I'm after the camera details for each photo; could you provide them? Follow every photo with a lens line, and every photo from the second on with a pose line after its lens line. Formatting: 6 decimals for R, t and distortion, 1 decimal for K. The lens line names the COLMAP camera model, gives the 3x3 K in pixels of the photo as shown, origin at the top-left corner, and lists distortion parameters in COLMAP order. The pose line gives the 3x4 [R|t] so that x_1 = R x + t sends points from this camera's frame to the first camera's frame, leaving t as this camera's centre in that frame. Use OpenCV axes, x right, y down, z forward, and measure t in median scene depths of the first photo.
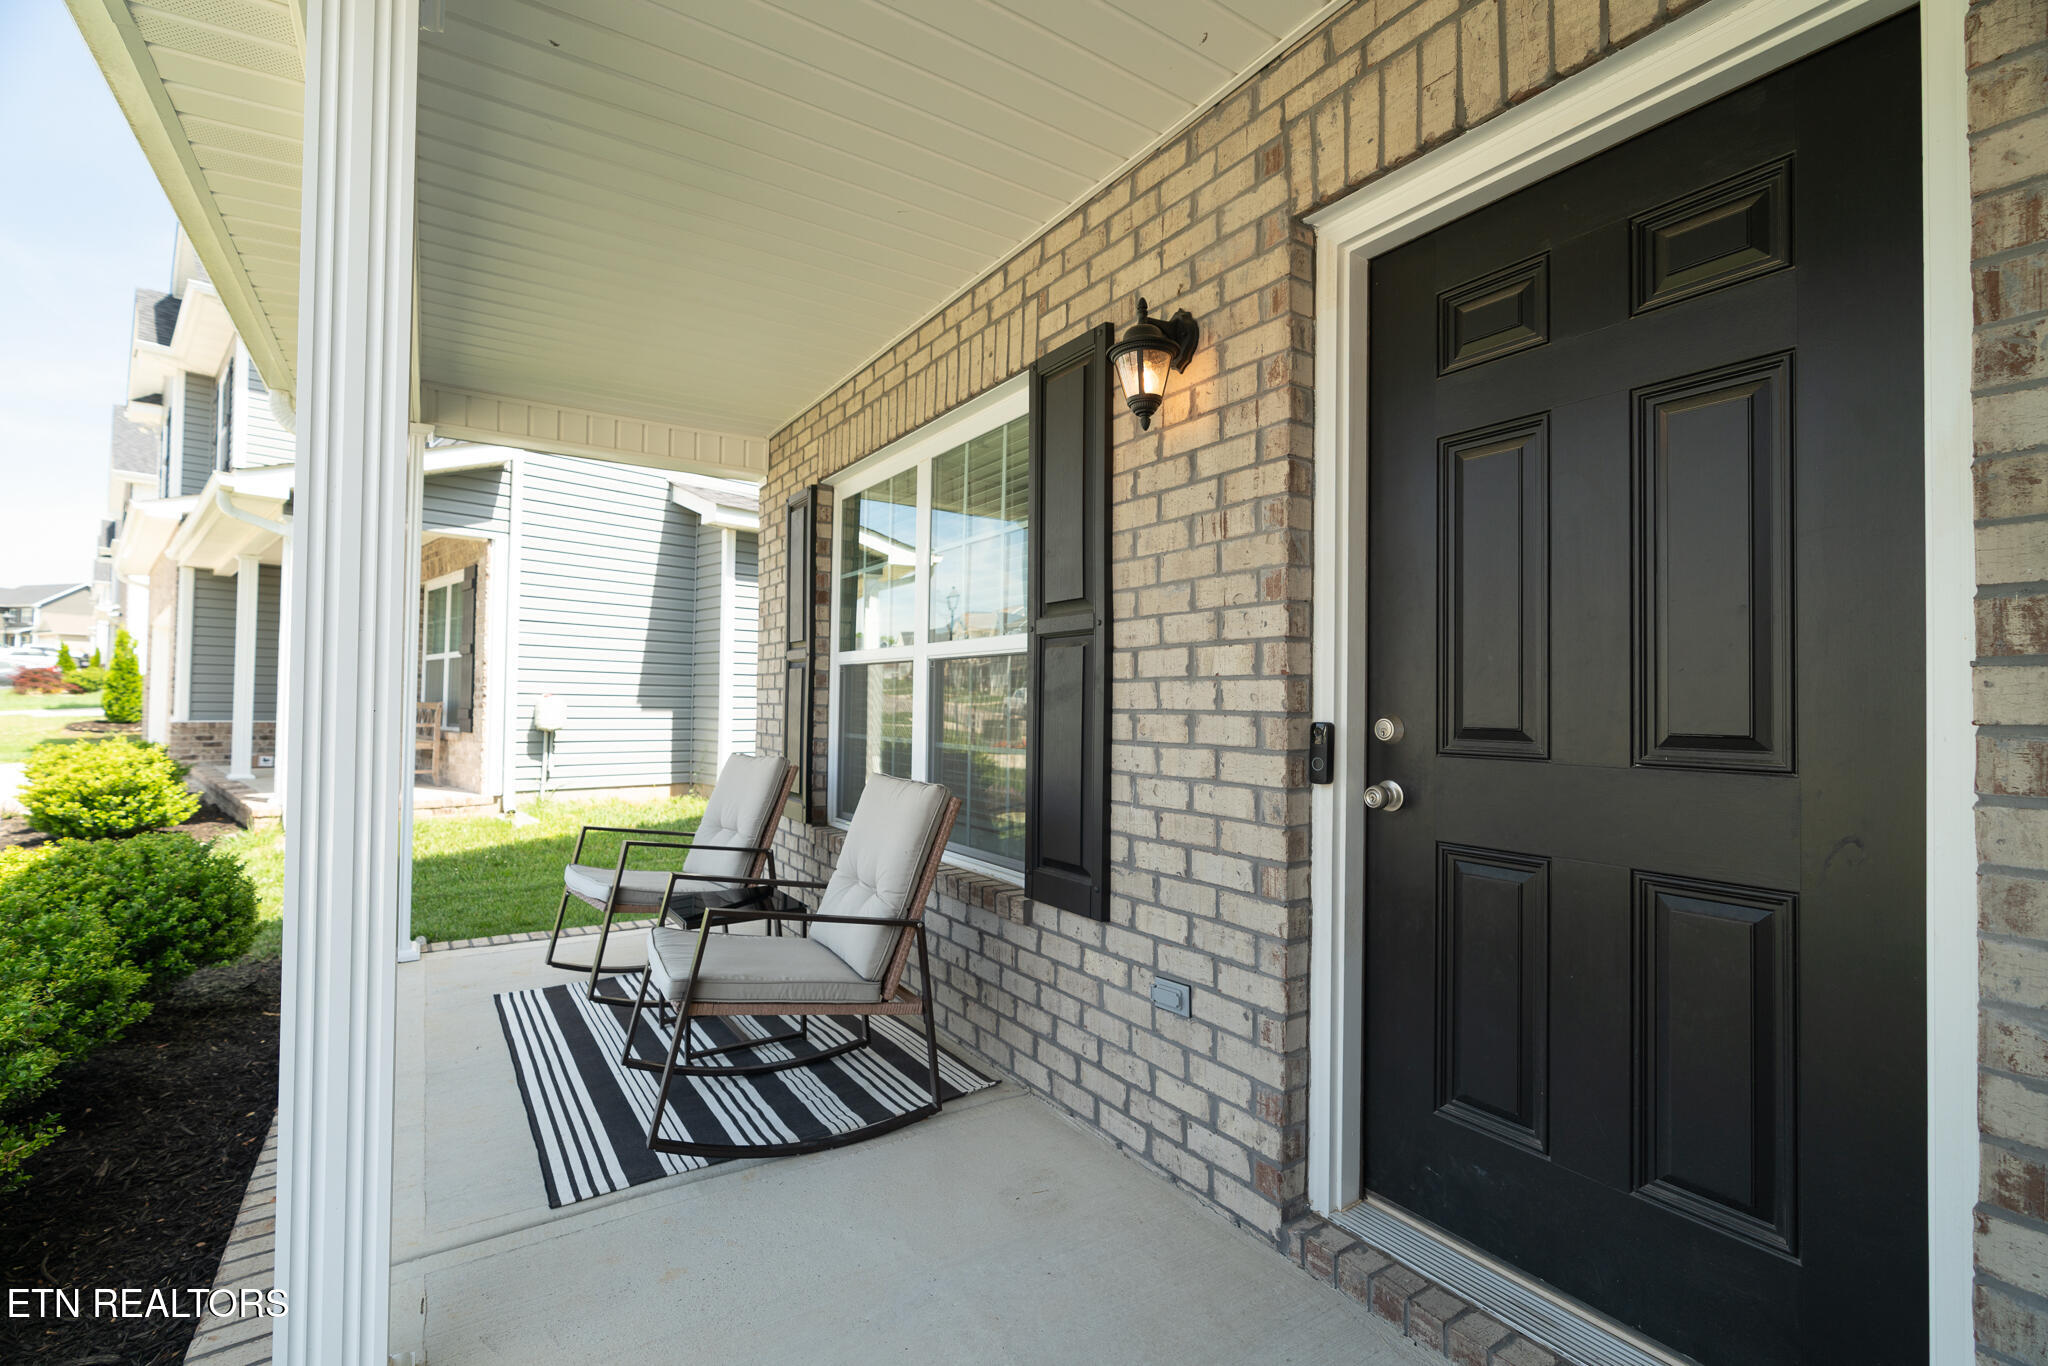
lens RADIAL K [[914.0, 0, 1024.8], [0, 914.0, 686.0], [0, 0, 1]] dist [-0.016088, 0.008180]
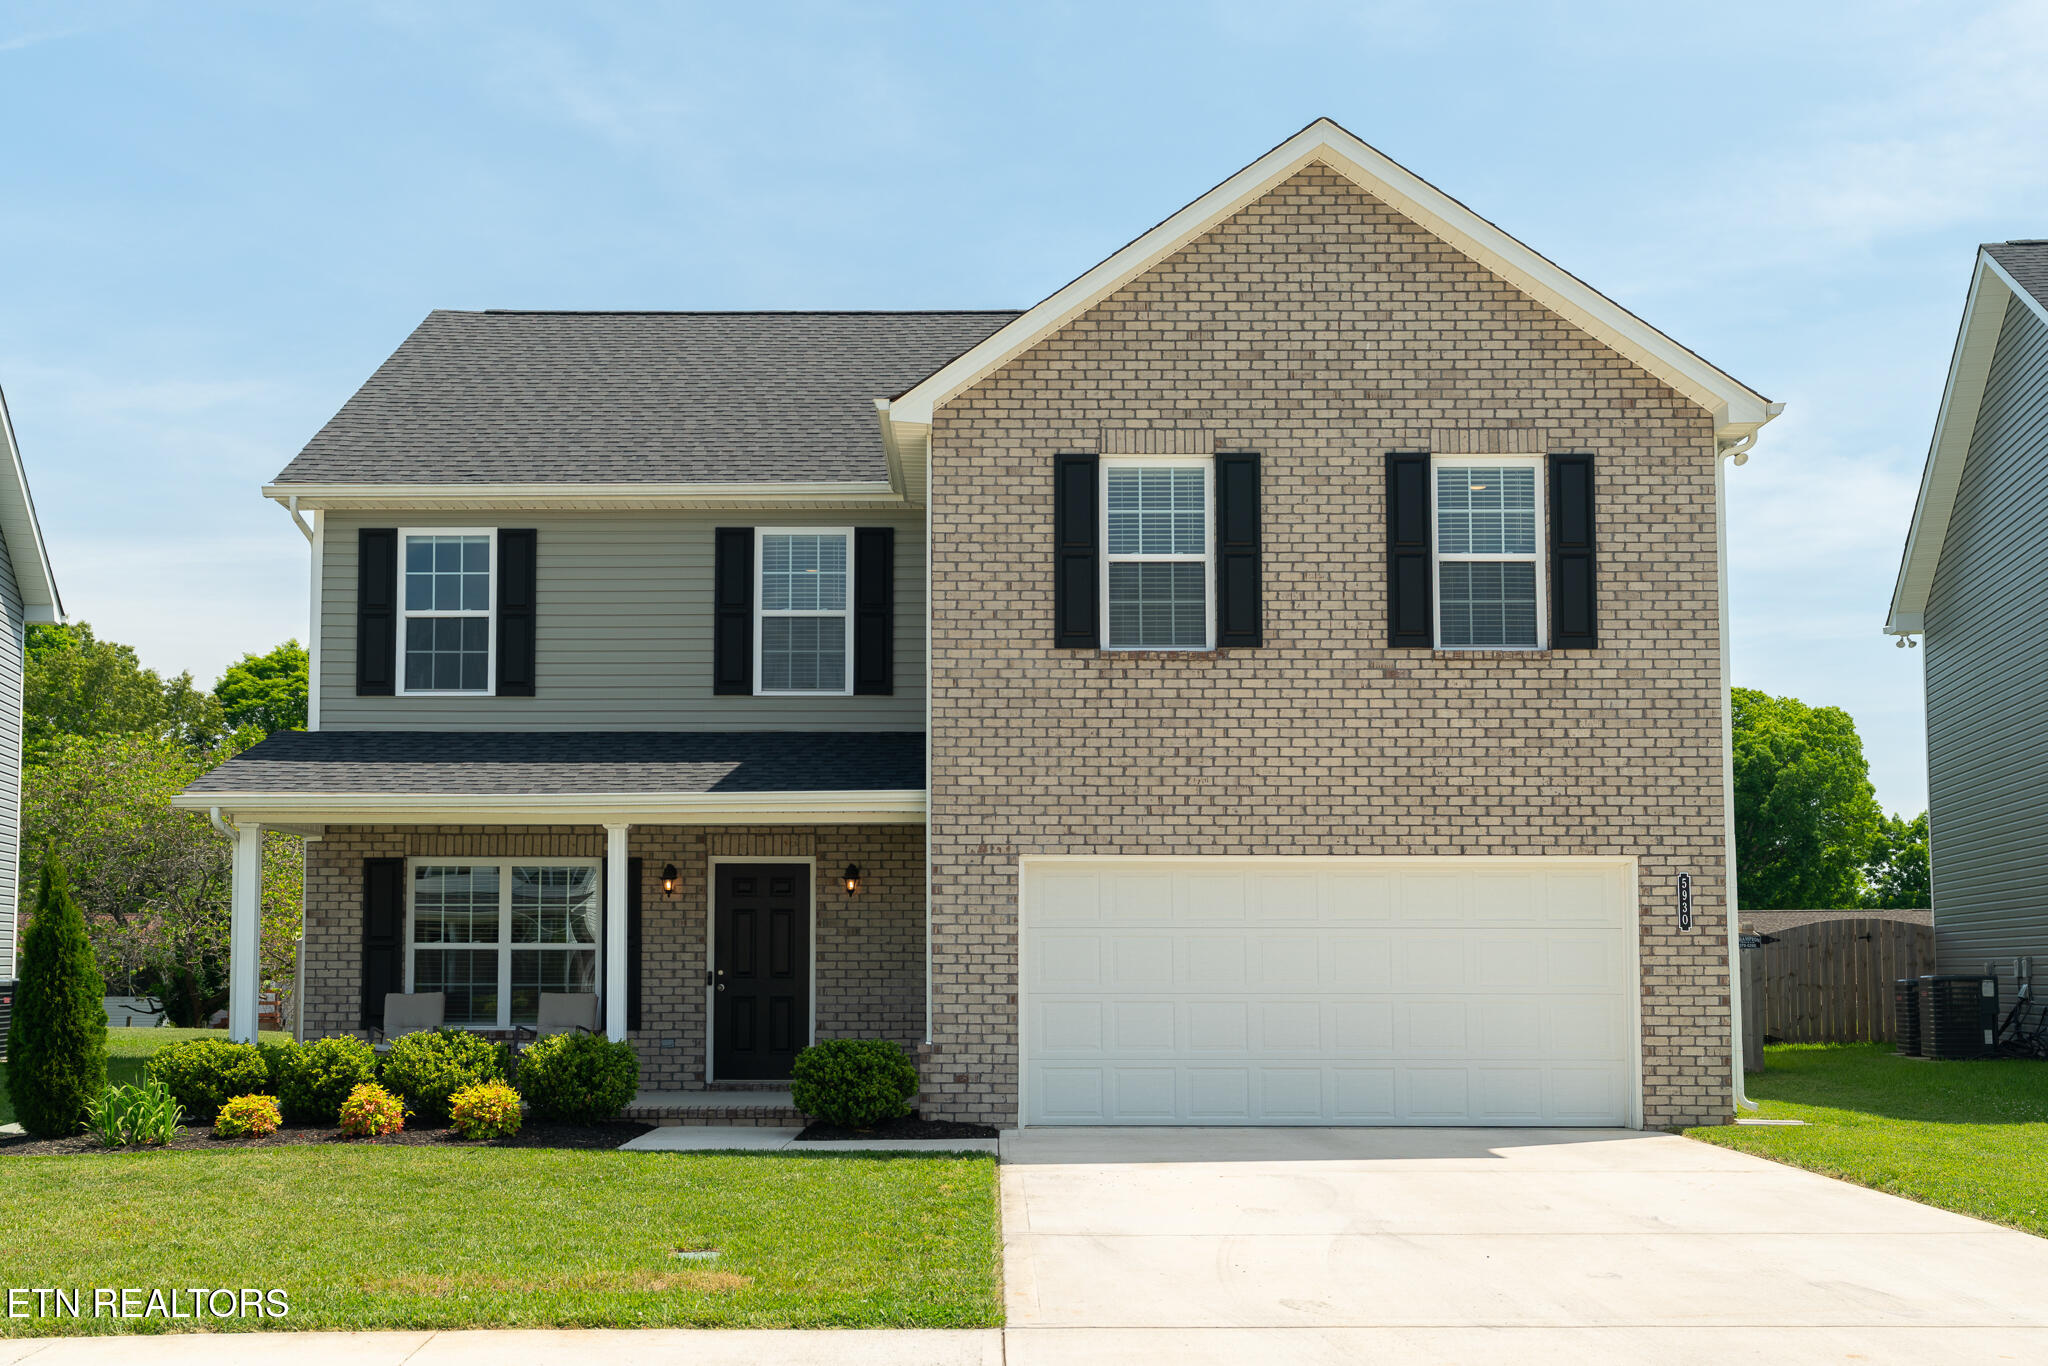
lens RADIAL K [[1902.6, 0, 916.9], [0, 1902.6, 844.6], [0, 0, 1]] dist [0.017579, 0.004932]
pose [[0.582123, 0.041766, 0.812027, -5.742979], [-0.010902, 0.998991, -0.043567, -0.158654], [-0.813028, 0.016508, 0.581991, -4.511596]]
